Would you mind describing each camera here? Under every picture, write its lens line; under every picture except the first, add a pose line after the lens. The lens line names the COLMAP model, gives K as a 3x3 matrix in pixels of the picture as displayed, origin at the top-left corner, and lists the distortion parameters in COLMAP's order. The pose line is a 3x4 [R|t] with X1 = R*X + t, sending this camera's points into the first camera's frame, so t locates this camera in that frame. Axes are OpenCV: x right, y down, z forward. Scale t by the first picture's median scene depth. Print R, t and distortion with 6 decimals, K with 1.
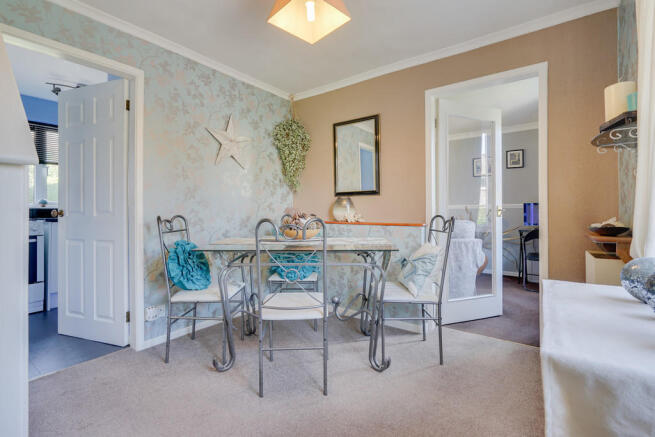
lens RADIAL K [[305.1, 0, 327.1], [0, 305.1, 231.7], [0, 0, 1]] dist [-0.001685, 0.000061]
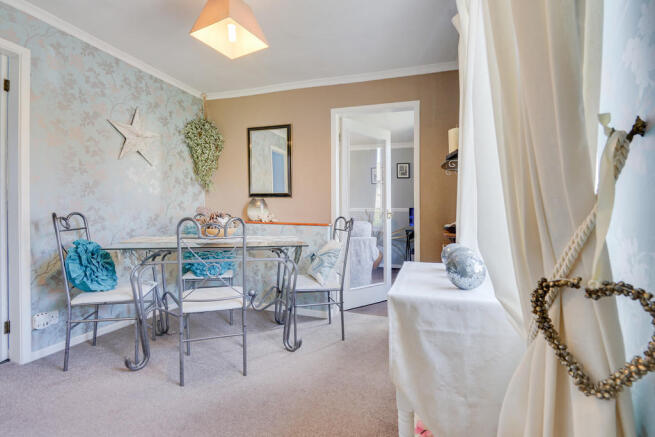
lens RADIAL K [[305.1, 0, 327.1], [0, 305.1, 231.7], [0, 0, 1]] dist [-0.001685, 0.000061]
pose [[0.957091, 0.000442, 0.289788, -0.027337], [-0.000291, 1.000000, -0.000564, 0.004650], [-0.289788, 0.000456, 0.957091, -0.104705]]
